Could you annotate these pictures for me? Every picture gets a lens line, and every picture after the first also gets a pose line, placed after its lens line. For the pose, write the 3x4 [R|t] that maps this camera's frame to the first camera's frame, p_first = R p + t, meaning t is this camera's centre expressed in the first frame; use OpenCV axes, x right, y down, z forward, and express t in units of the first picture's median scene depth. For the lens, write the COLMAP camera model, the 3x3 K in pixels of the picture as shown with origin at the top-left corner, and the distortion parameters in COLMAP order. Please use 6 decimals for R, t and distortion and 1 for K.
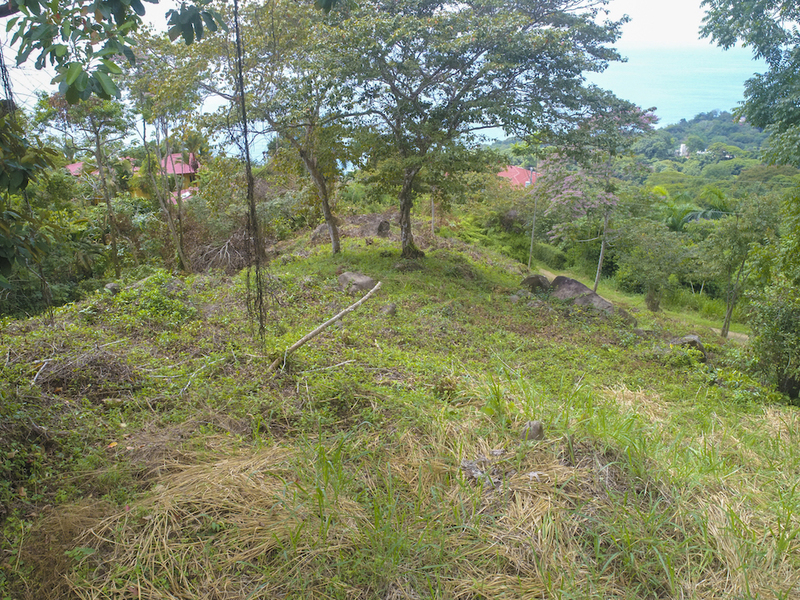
lens RADIAL K [[711.9, 0, 400.0], [0, 711.9, 298.4], [0, 0, 1]] dist [0.006806, -0.010098]
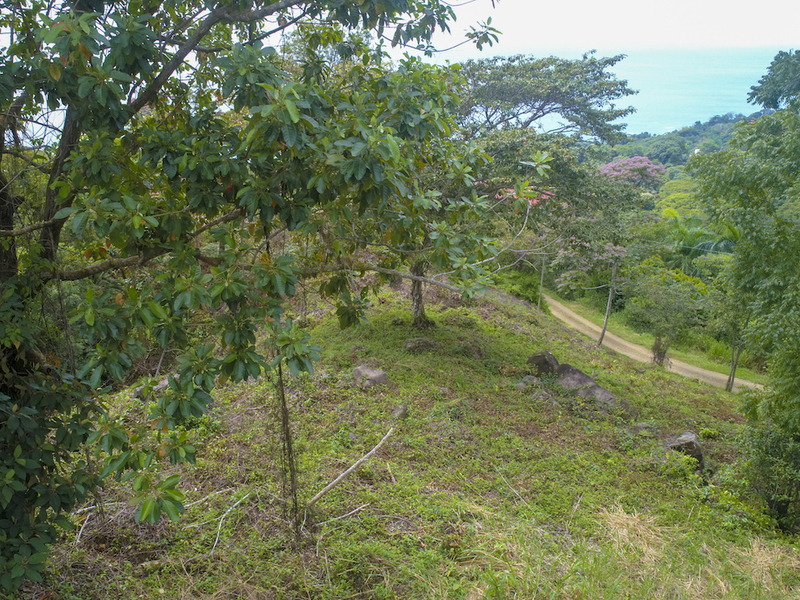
lens RADIAL K [[711.9, 0, 399.9], [0, 711.9, 301.6], [0, 0, 1]] dist [0.006806, -0.010098]
pose [[0.999844, 0.006003, -0.016605, 0.000217], [-0.005945, 0.999976, 0.003543, -0.151967], [0.016625, -0.003443, 0.999856, -0.057263]]
